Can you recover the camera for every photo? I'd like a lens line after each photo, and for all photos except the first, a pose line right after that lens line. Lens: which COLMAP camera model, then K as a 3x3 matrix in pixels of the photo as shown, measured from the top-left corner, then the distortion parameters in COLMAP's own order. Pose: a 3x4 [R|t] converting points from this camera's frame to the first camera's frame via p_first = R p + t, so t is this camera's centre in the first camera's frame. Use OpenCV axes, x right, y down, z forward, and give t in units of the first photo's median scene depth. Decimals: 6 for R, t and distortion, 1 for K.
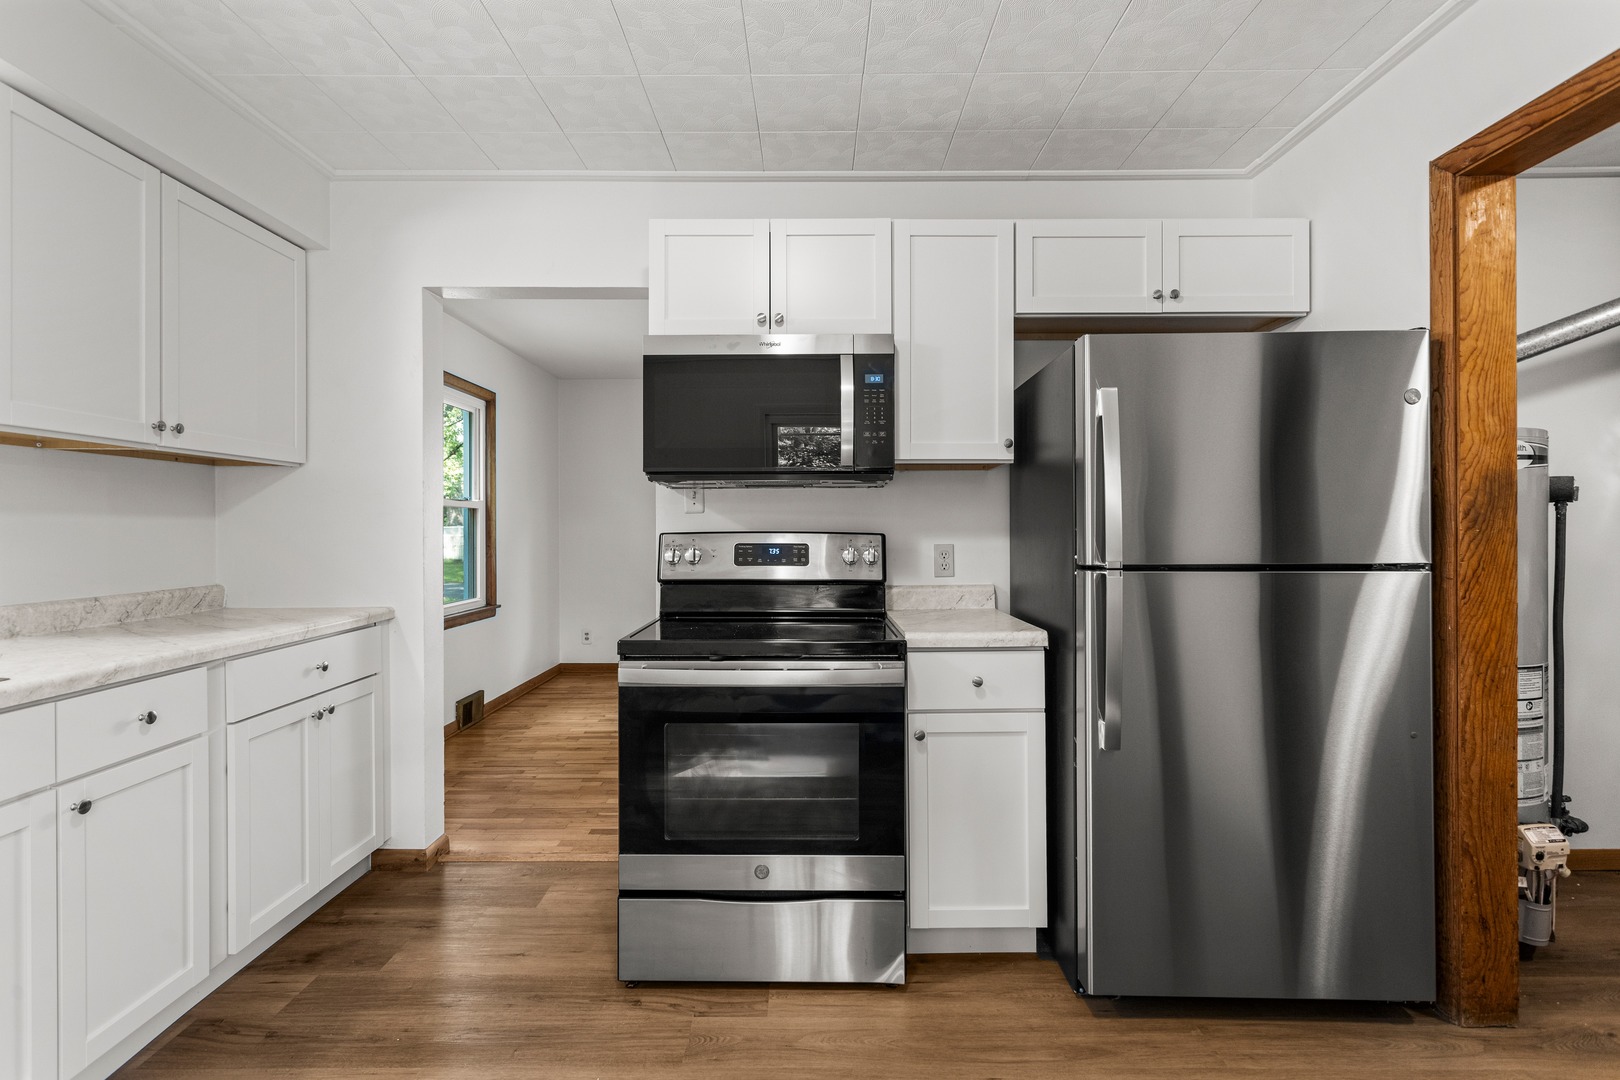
lens RADIAL K [[775.7, 0, 810.2], [0, 775.7, 529.8], [0, 0, 1]] dist [0.001900, 0.000696]
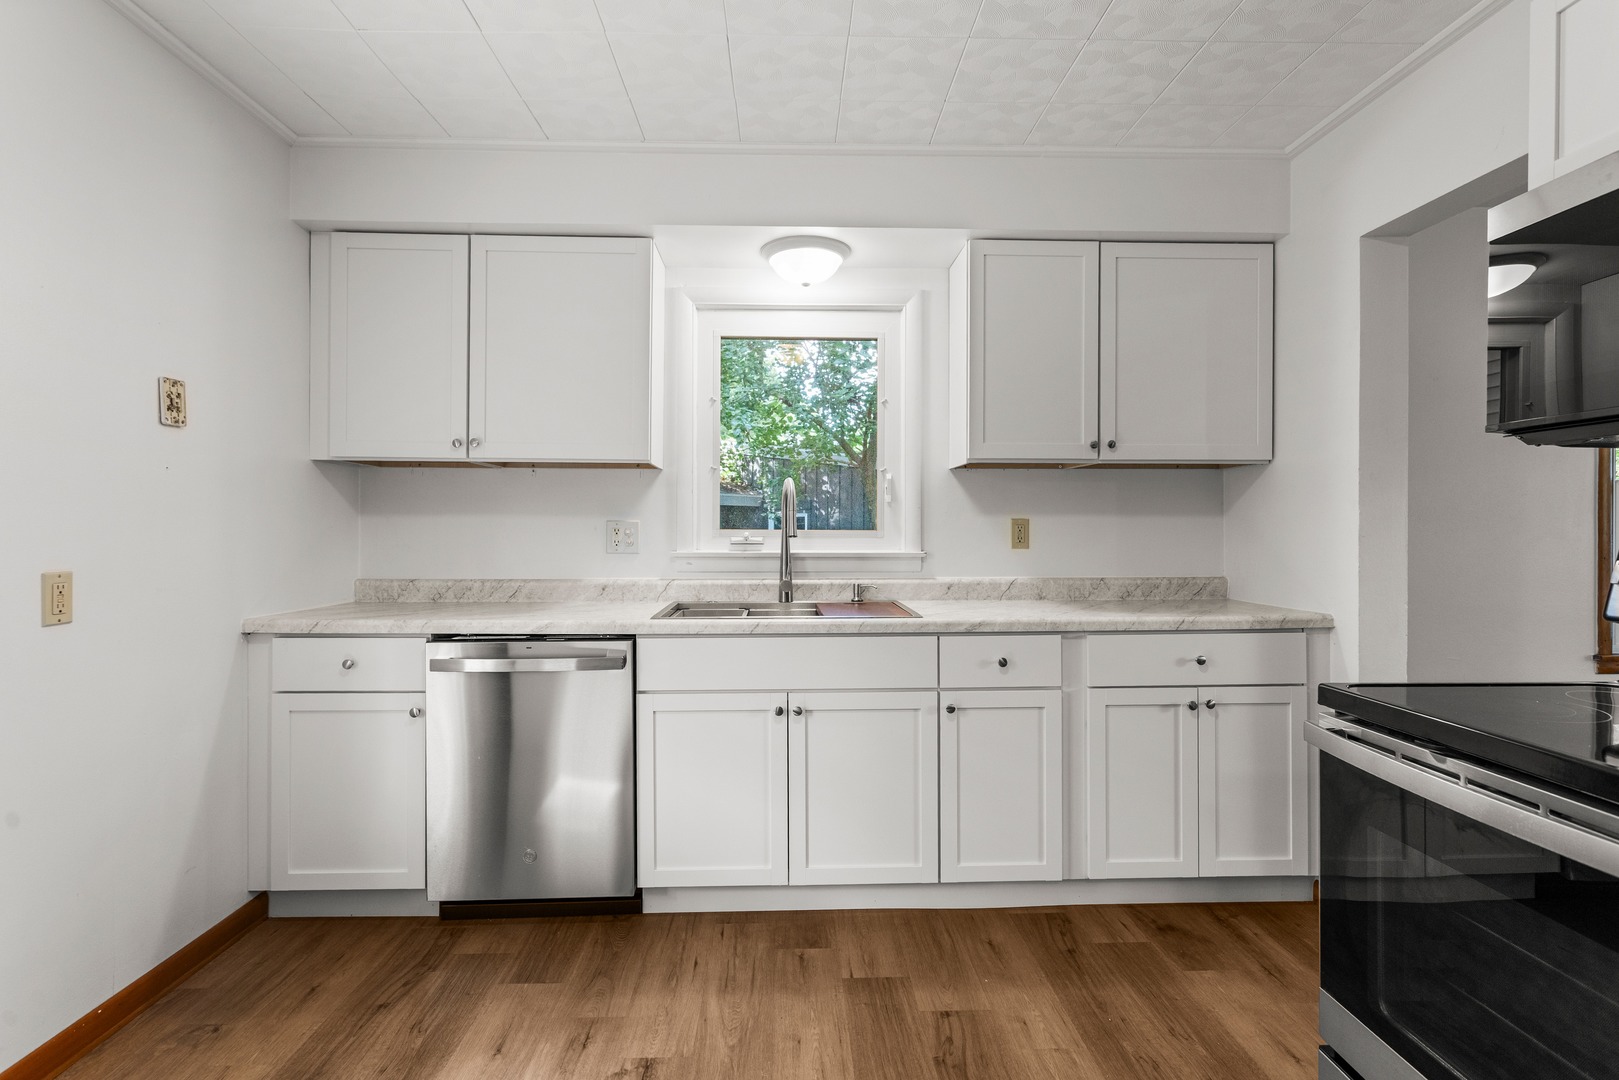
lens RADIAL K [[788.4, 0, 806.4], [0, 788.4, 535.1], [0, 0, 1]] dist [0.004086, 0.000805]
pose [[0.036138, 0.009586, -0.999301, 0.381836], [-0.002565, 0.999952, 0.009499, 0.002462], [0.999344, 0.002220, 0.036161, 0.427419]]
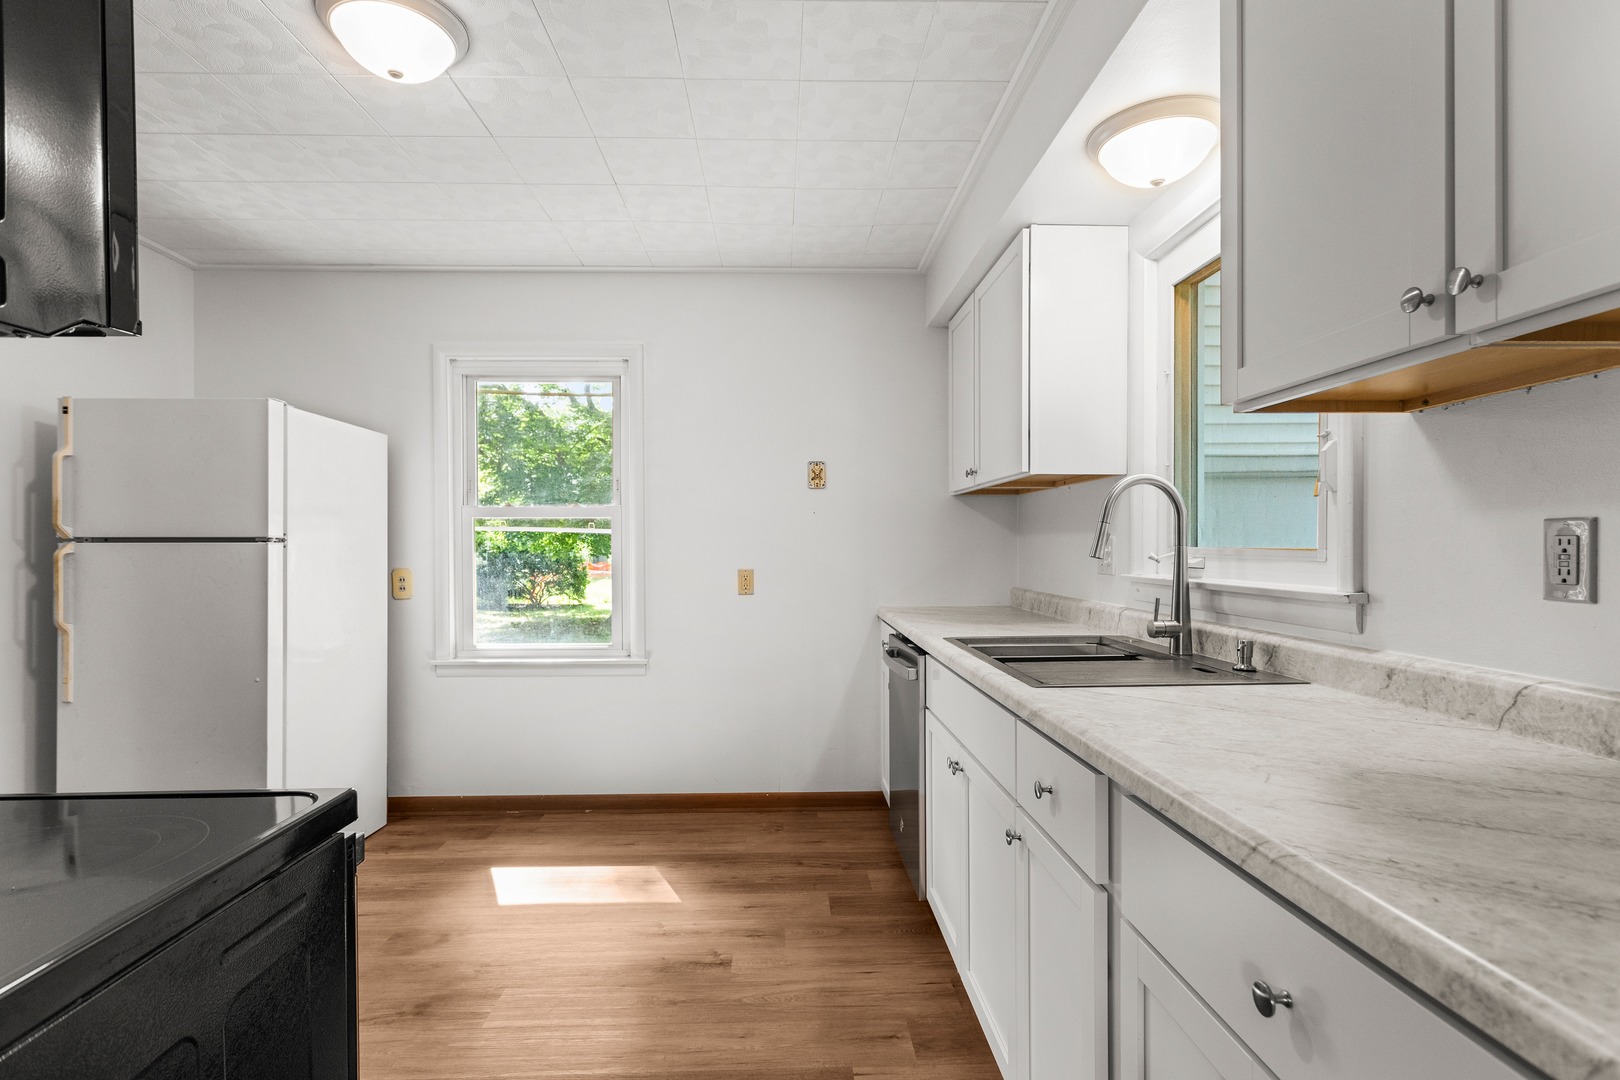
lens RADIAL K [[787.2, 0, 808.7], [0, 787.2, 549.7], [0, 0, 1]] dist [0.002223, 0.000505]
pose [[-0.999145, 0.010353, -0.040030, -0.425385], [0.010031, 0.999916, 0.008253, -0.002444], [0.040112, 0.007844, -0.999164, 1.257601]]
